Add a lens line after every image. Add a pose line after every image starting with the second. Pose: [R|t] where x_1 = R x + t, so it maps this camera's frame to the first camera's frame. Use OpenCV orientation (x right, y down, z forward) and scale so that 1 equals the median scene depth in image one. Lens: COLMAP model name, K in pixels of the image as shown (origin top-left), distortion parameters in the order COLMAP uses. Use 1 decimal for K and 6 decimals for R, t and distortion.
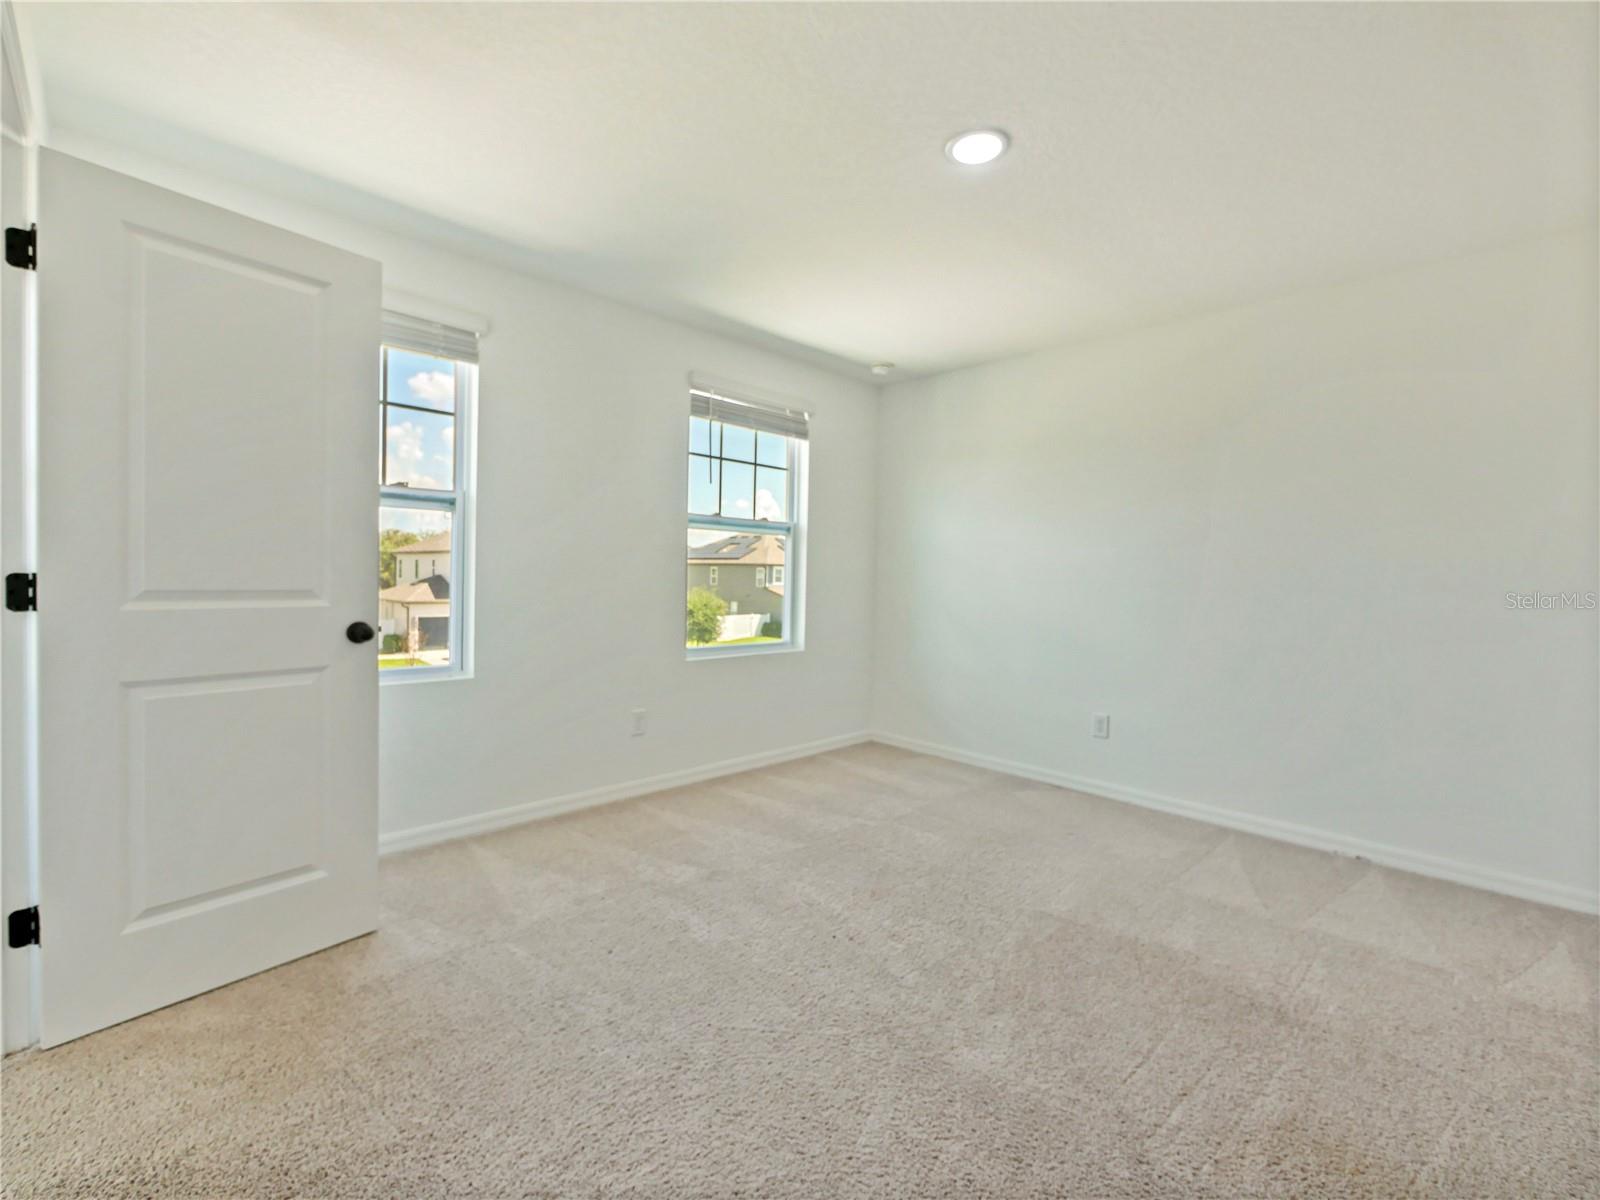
lens RADIAL K [[698.4, 0, 795.9], [0, 698.4, 596.6], [0, 0, 1]] dist [-0.000241, -0.000674]
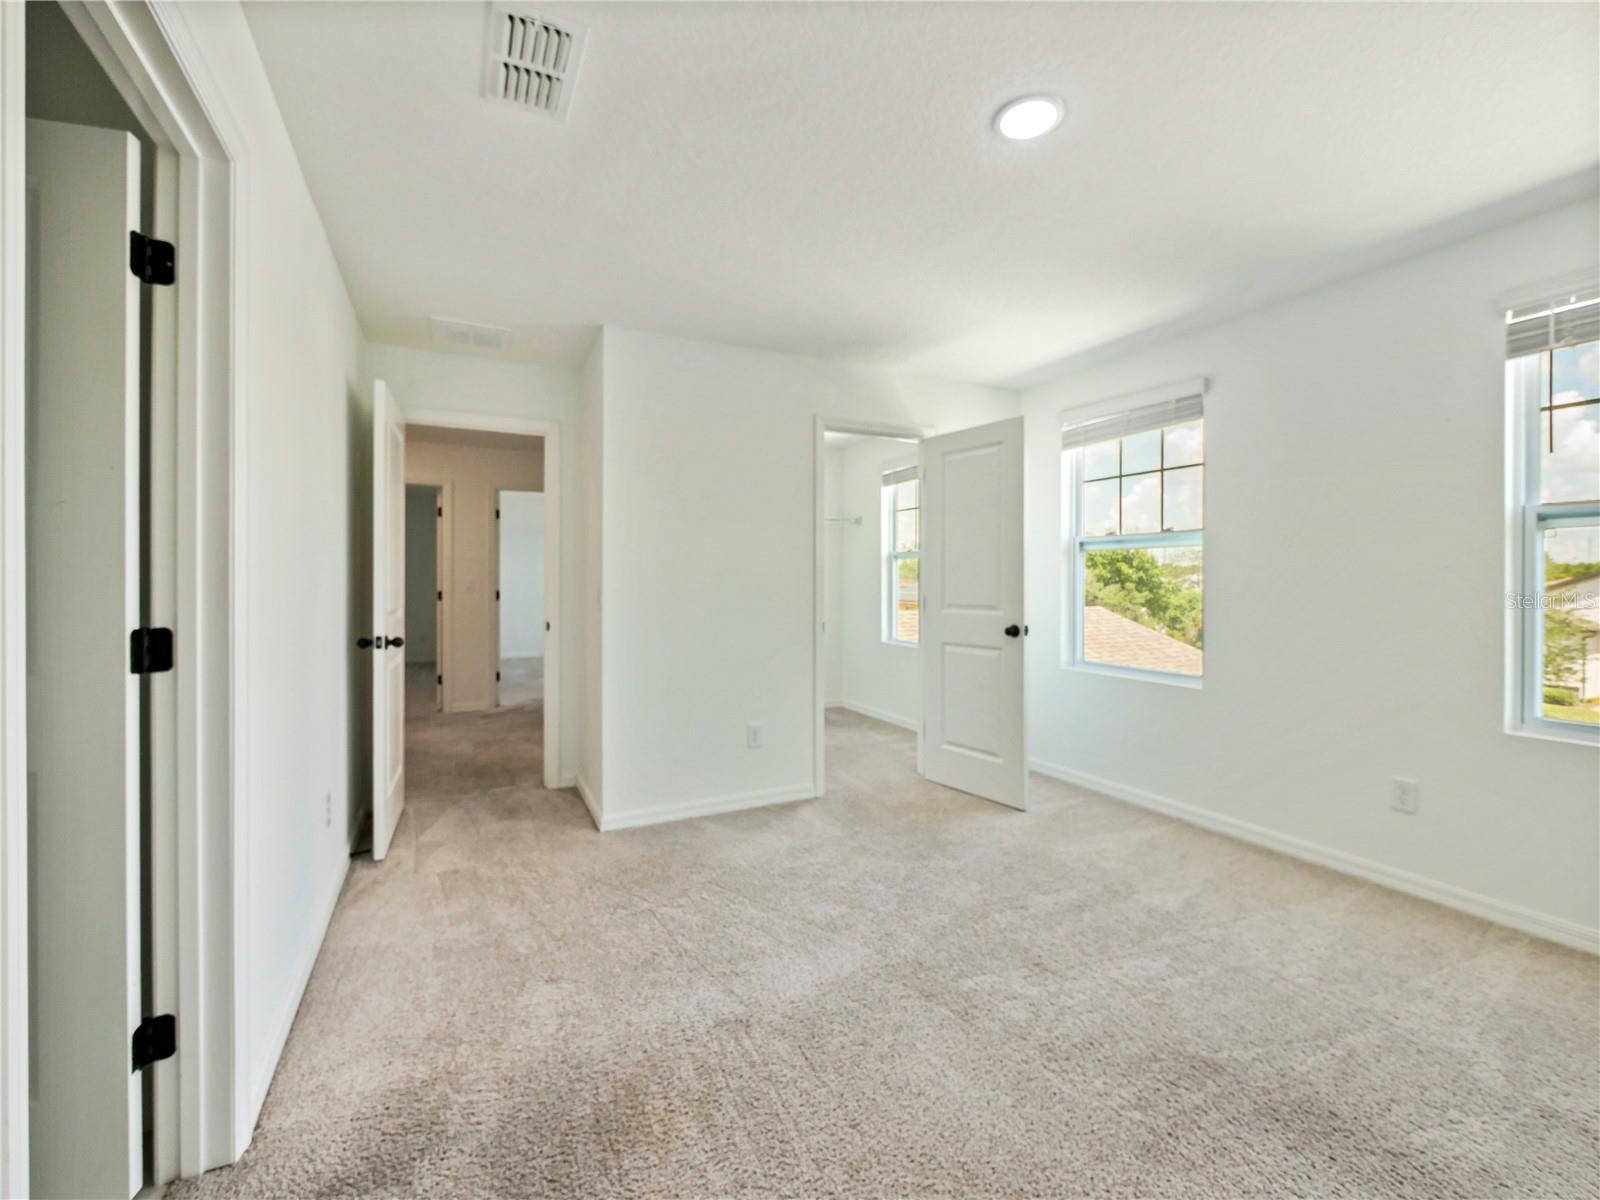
lens RADIAL K [[698.4, 0, 791.9], [0, 698.4, 586.1], [0, 0, 1]] dist [-0.000241, -0.000674]
pose [[-0.315887, -0.016131, -0.948660, 0.996732], [-0.037470, 0.999288, -0.004515, -0.026113], [0.948057, 0.034121, -0.316266, 0.842885]]
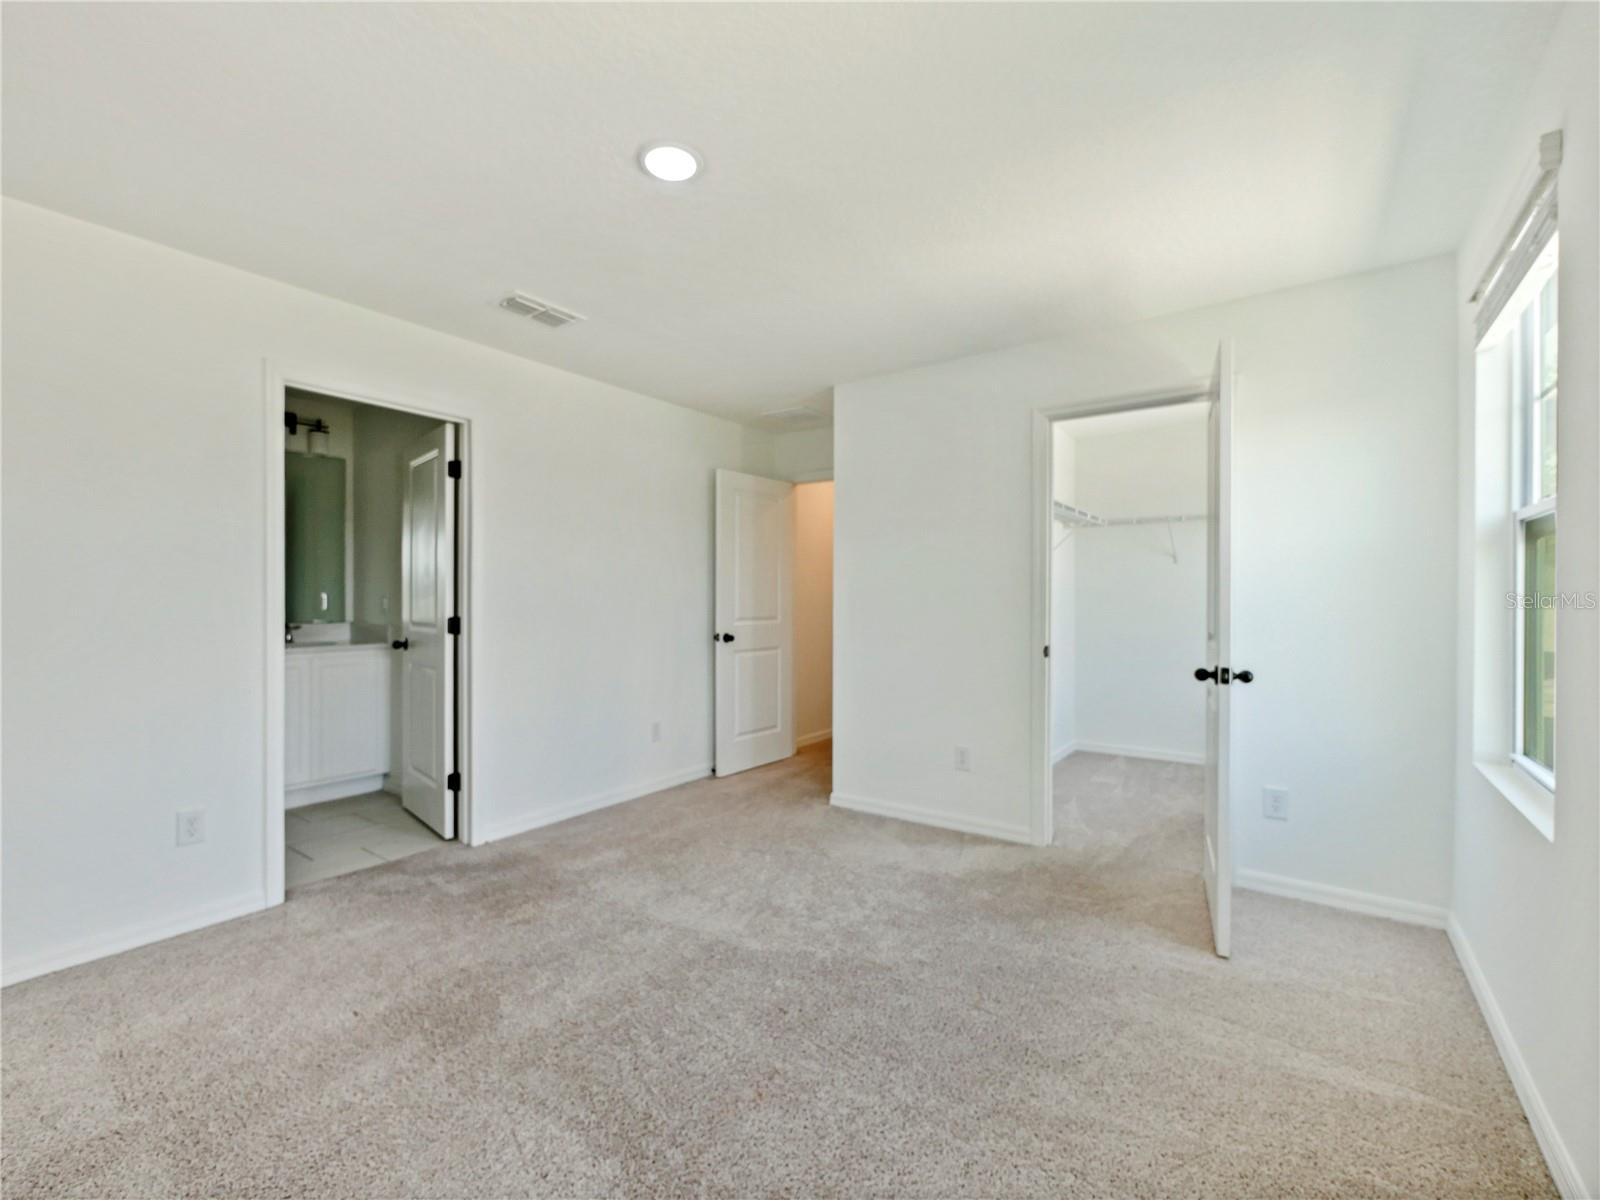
lens RADIAL K [[698.4, 0, 796.8], [0, 698.4, 598.1], [0, 0, 1]] dist [-0.000241, -0.000674]
pose [[-0.988156, -0.026559, -0.151134, 0.171776], [-0.031171, 0.999115, 0.028229, -0.068602], [0.150251, 0.032606, -0.988110, 1.661660]]
